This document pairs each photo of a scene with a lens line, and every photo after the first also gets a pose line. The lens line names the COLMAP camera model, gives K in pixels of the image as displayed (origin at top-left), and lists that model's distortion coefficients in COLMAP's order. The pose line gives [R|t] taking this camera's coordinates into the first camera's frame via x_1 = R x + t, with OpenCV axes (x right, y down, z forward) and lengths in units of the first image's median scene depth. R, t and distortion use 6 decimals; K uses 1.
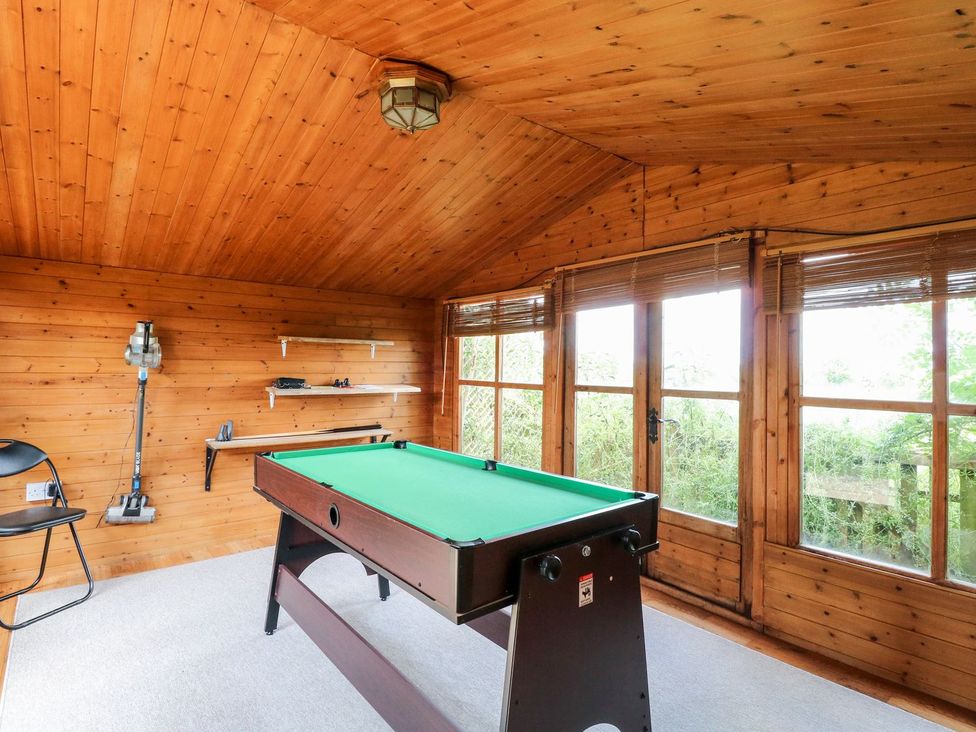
lens RADIAL K [[523.8, 0, 487.2], [0, 523.8, 367.3], [0, 0, 1]] dist [-0.000757, -0.014052]
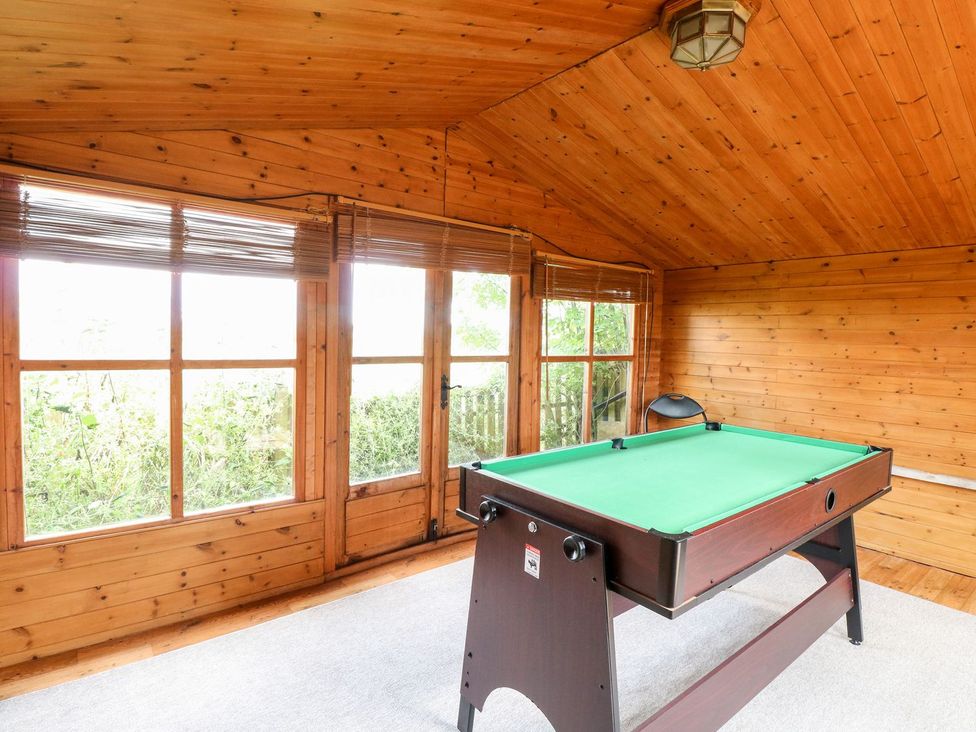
lens RADIAL K [[523.8, 0, 481.0], [0, 523.8, 369.1], [0, 0, 1]] dist [-0.000757, -0.014052]
pose [[0.011718, -0.072139, 0.997326, -0.678821], [-0.019608, 0.997186, 0.072360, -0.009388], [-0.999739, -0.020404, 0.010270, 0.886507]]
